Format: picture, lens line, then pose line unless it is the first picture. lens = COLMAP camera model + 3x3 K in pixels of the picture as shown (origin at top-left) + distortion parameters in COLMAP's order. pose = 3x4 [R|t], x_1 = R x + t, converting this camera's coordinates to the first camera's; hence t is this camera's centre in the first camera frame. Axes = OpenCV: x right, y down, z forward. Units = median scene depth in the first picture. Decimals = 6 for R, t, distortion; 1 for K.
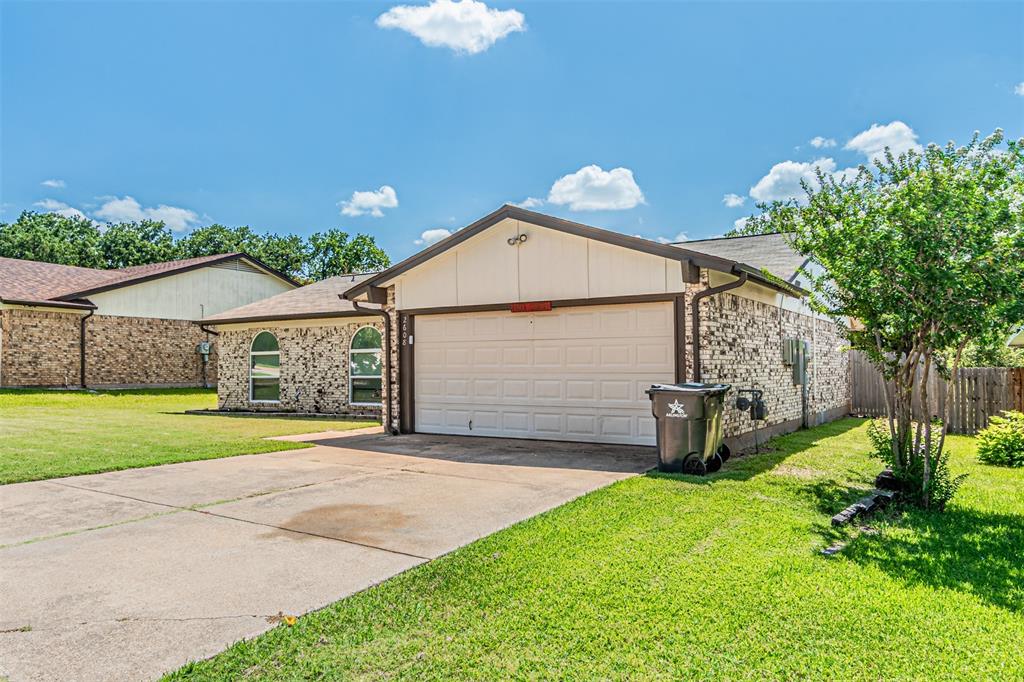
lens RADIAL K [[736.7, 0, 512.0], [0, 736.7, 341.0], [0, 0, 1]] dist [0.002349, 0.001096]
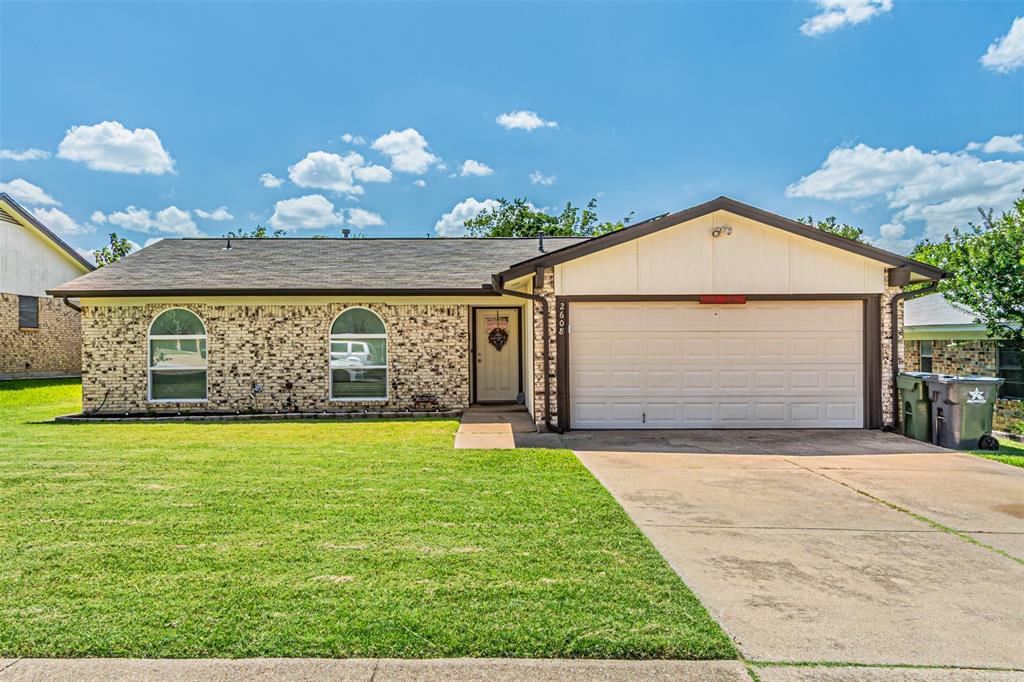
lens RADIAL K [[736.7, 0, 512.0], [0, 736.7, 341.0], [0, 0, 1]] dist [0.002349, 0.001096]
pose [[0.845535, 0.003544, 0.533909, -0.682841], [-0.018943, 0.999548, 0.023365, -0.006124], [-0.533584, -0.029870, 0.845219, 0.262498]]
